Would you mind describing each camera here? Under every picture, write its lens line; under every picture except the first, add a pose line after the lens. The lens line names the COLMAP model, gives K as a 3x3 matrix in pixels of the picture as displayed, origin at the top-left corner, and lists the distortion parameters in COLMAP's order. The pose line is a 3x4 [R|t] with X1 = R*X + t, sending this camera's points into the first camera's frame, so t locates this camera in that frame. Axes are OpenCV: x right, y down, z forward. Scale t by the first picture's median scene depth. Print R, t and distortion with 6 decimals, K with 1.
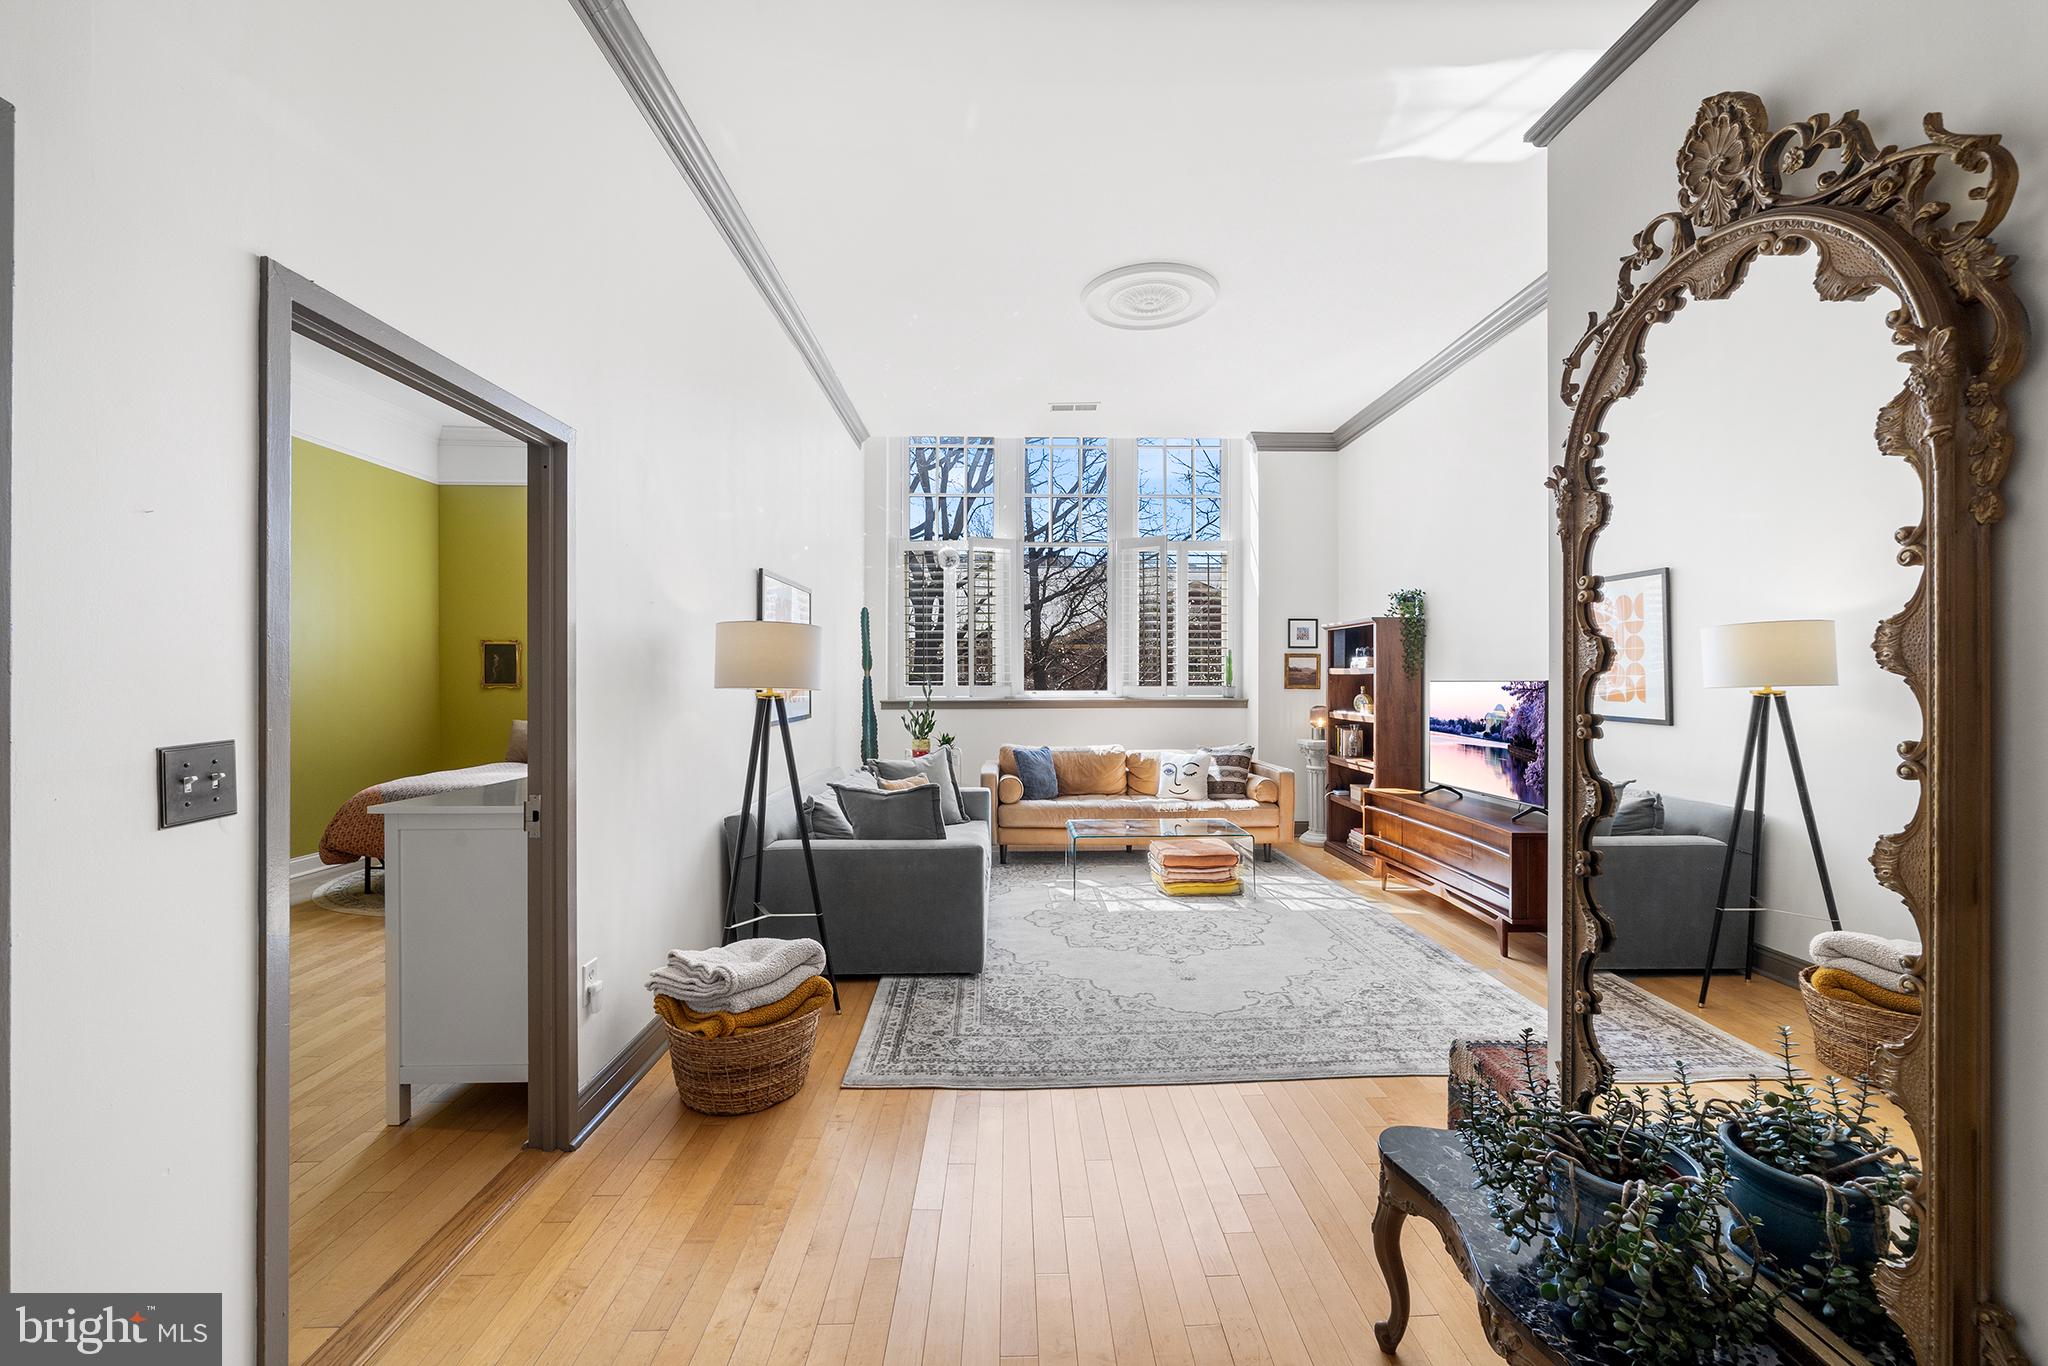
lens RADIAL K [[828.9, 0, 1034.9], [0, 828.9, 675.7], [0, 0, 1]] dist [-0.000973, -0.000715]
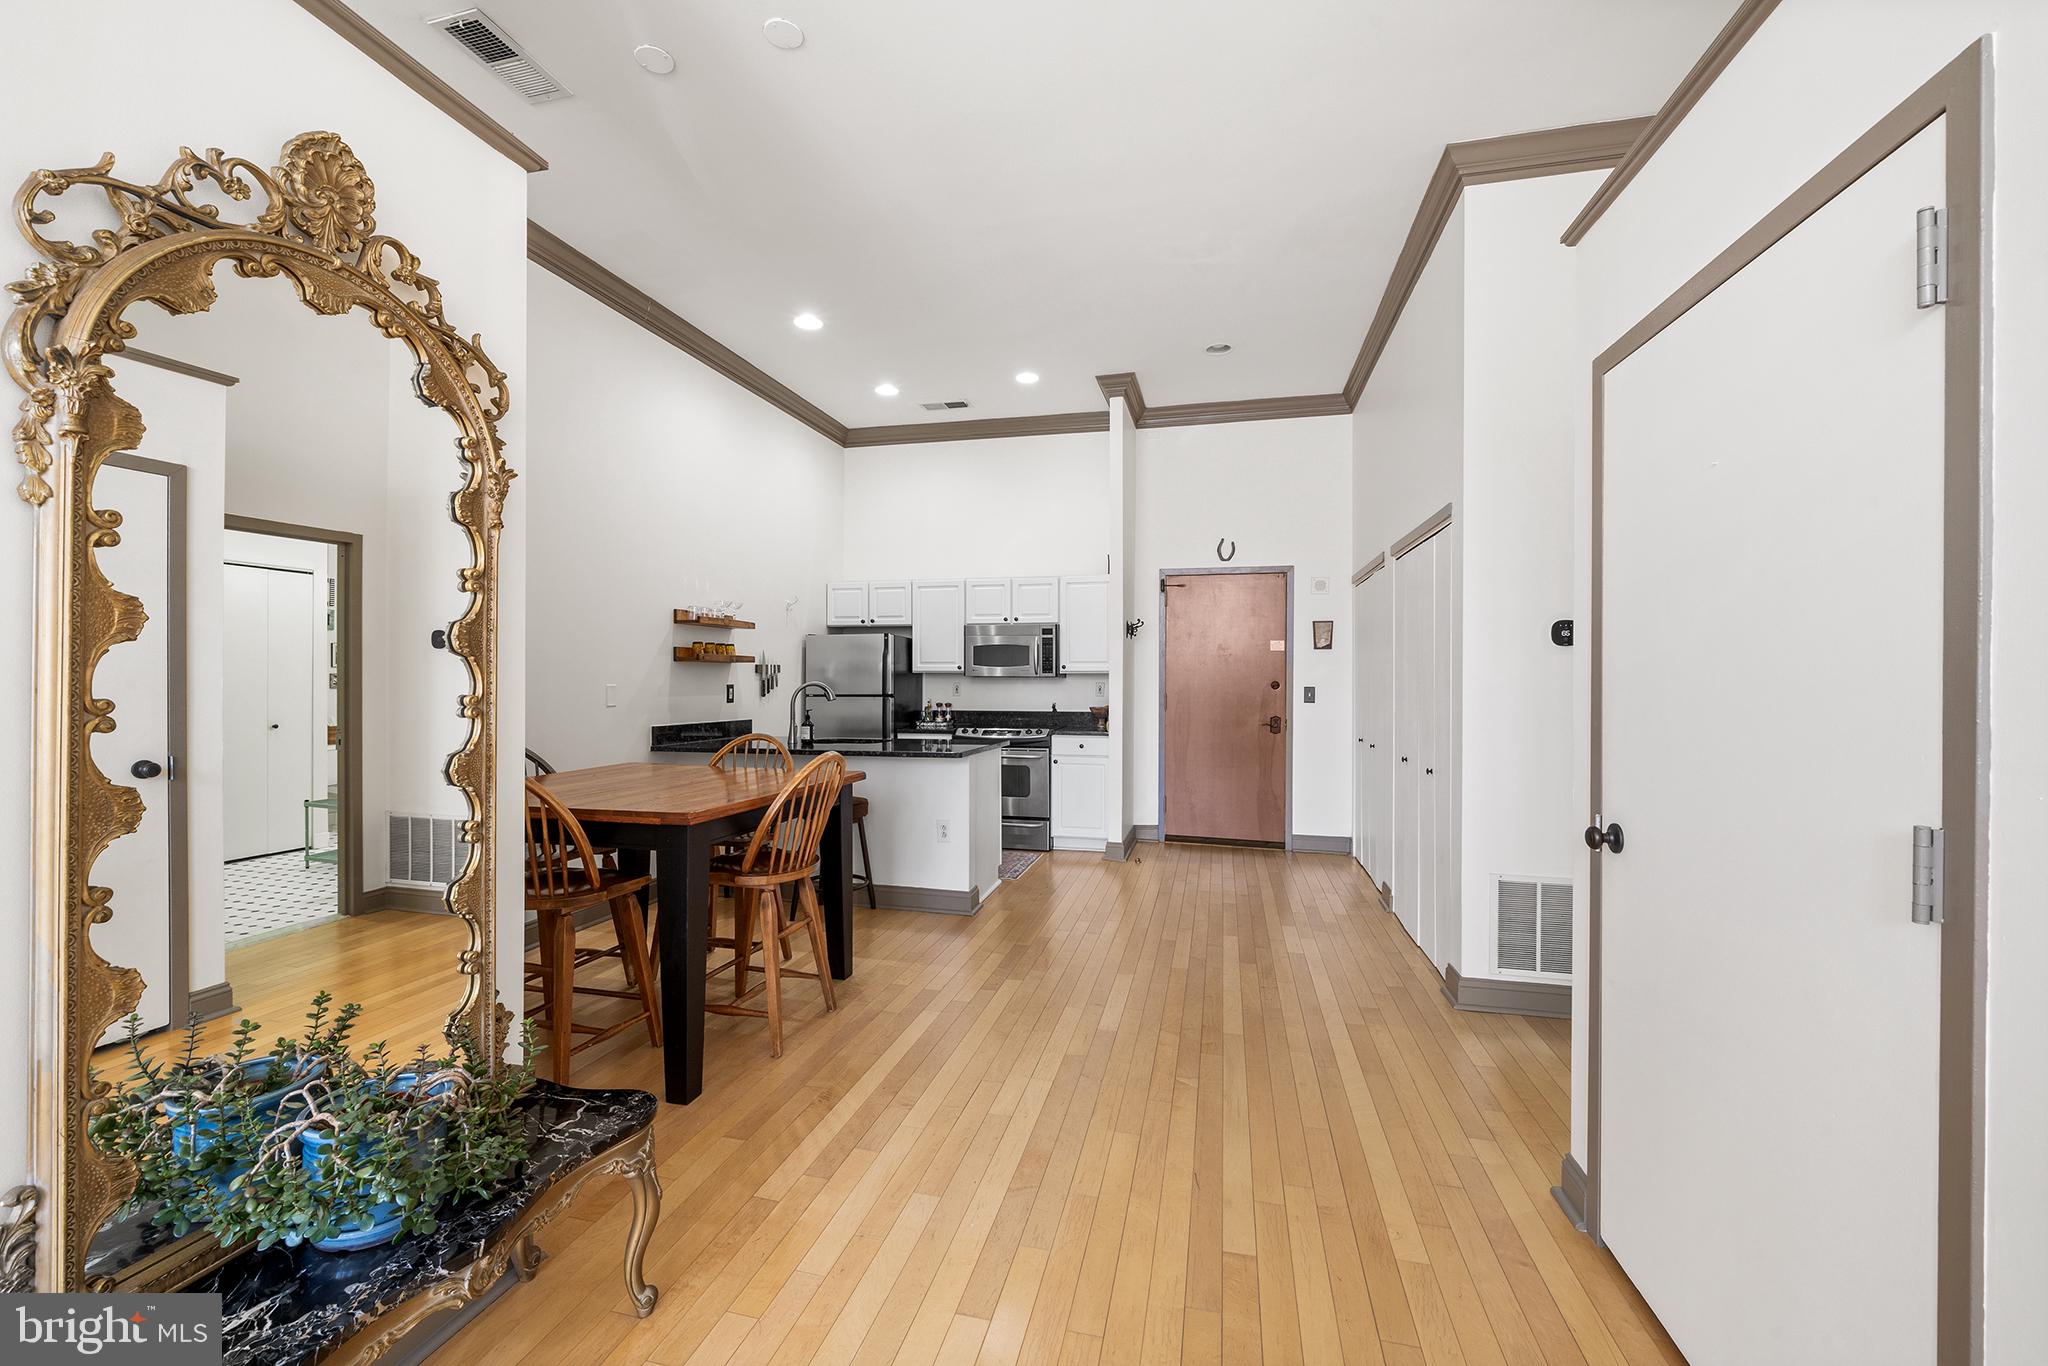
lens RADIAL K [[828.9, 0, 1040.1], [0, 828.9, 673.2], [0, 0, 1]] dist [-0.000973, -0.000715]
pose [[-0.967988, -0.000650, 0.250995, -0.085528], [-0.001836, 0.999988, -0.004488, 0.006754], [-0.250989, -0.004805, -0.967978, 0.406512]]
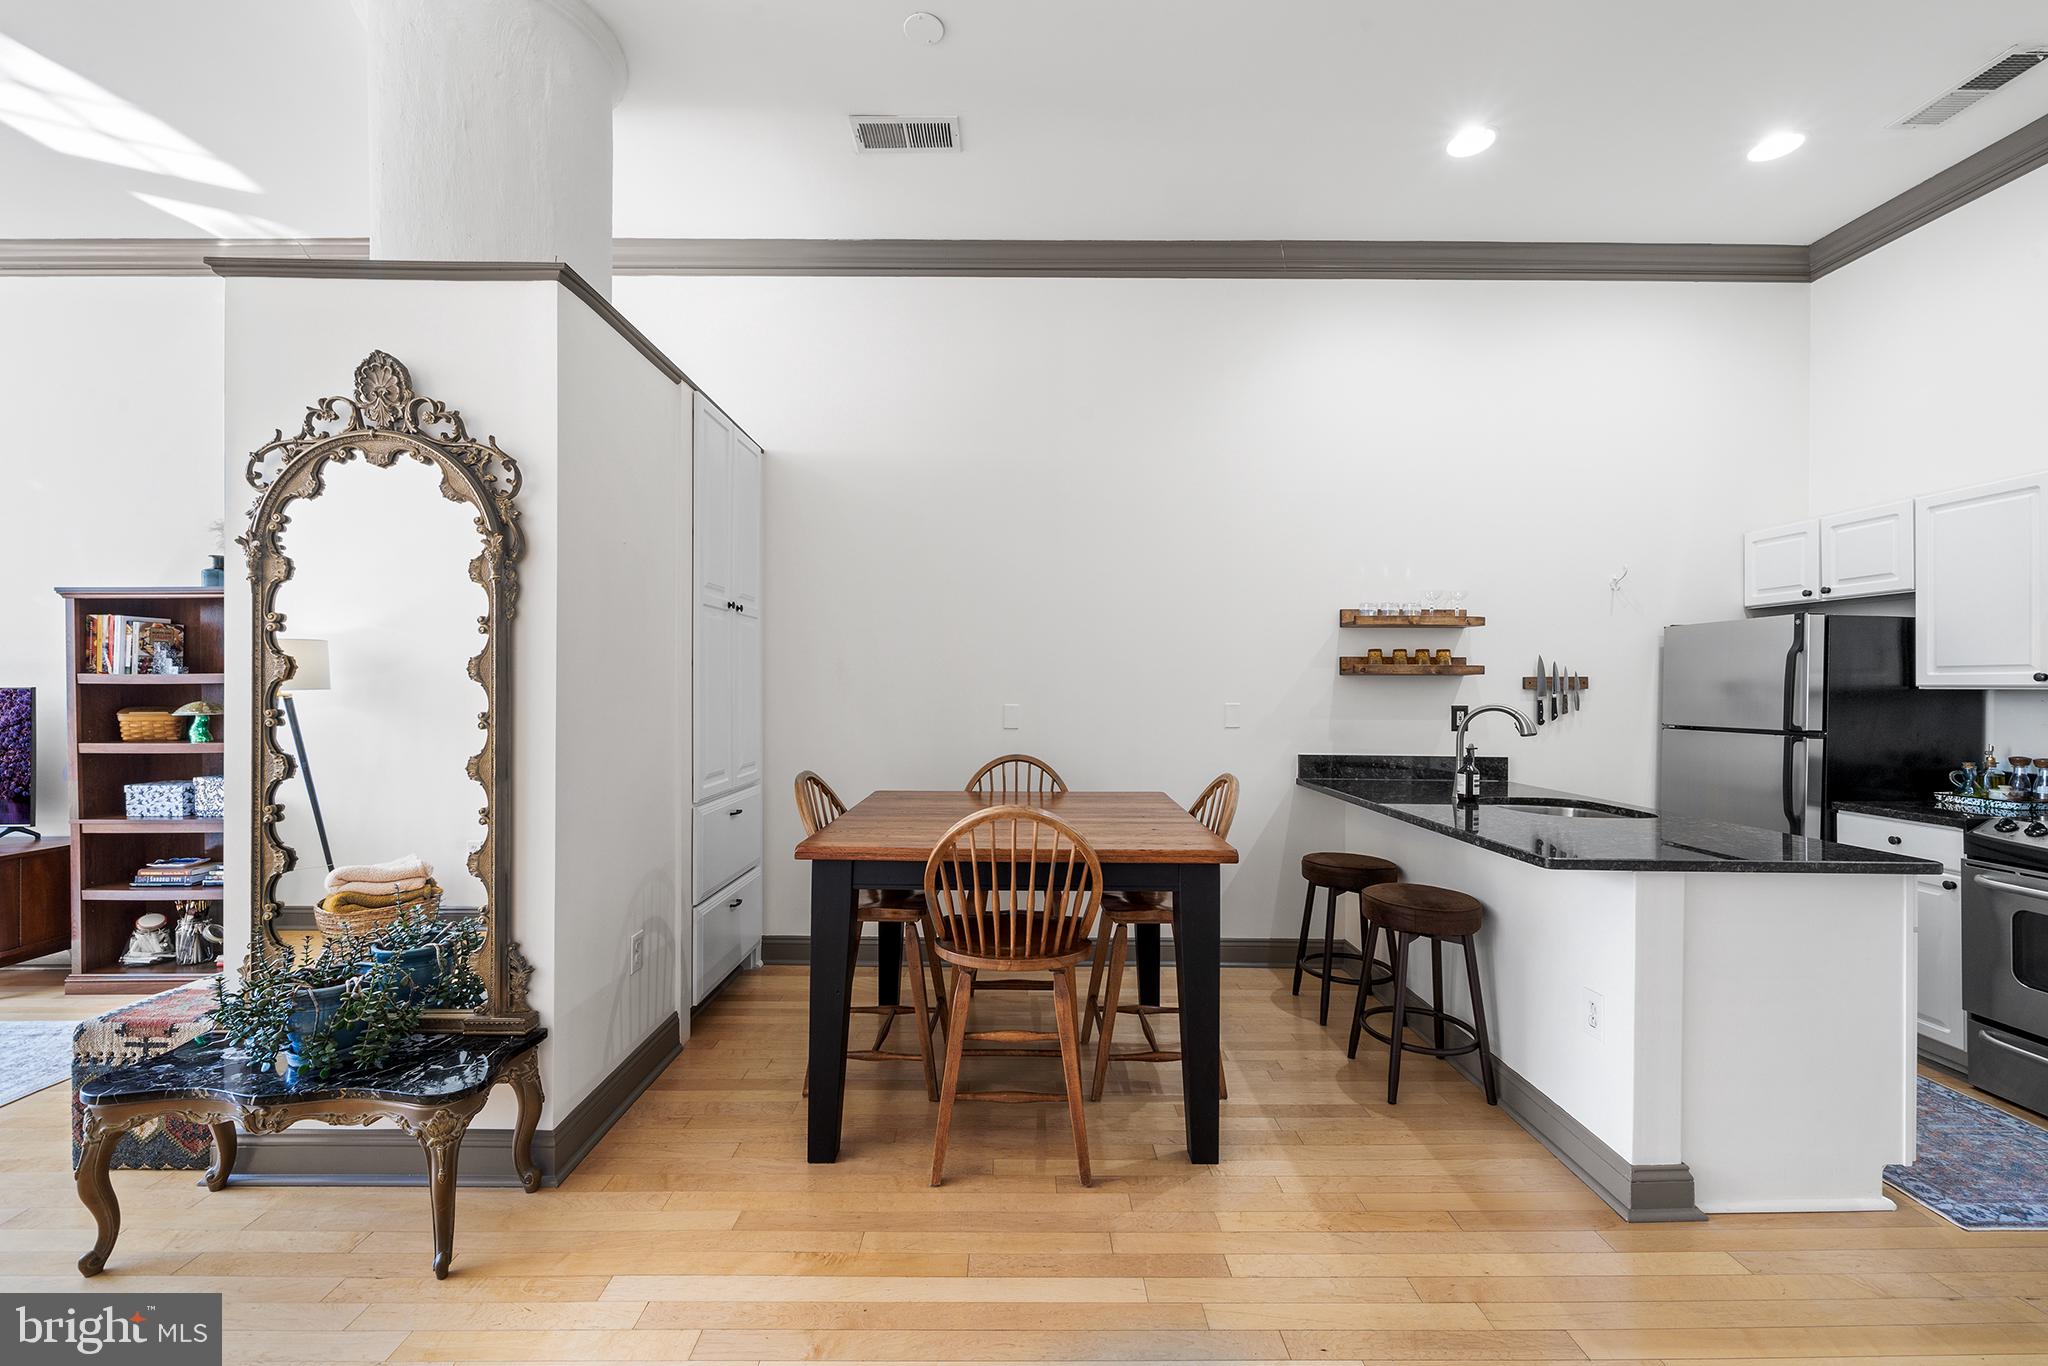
lens RADIAL K [[828.9, 0, 1015.5], [0, 828.9, 686.7], [0, 0, 1]] dist [-0.000973, -0.000715]
pose [[0.029513, -0.002731, 0.999561, -0.196394], [-0.003111, 0.999991, 0.002824, -0.000181], [-0.999560, -0.003193, 0.029504, -0.087008]]
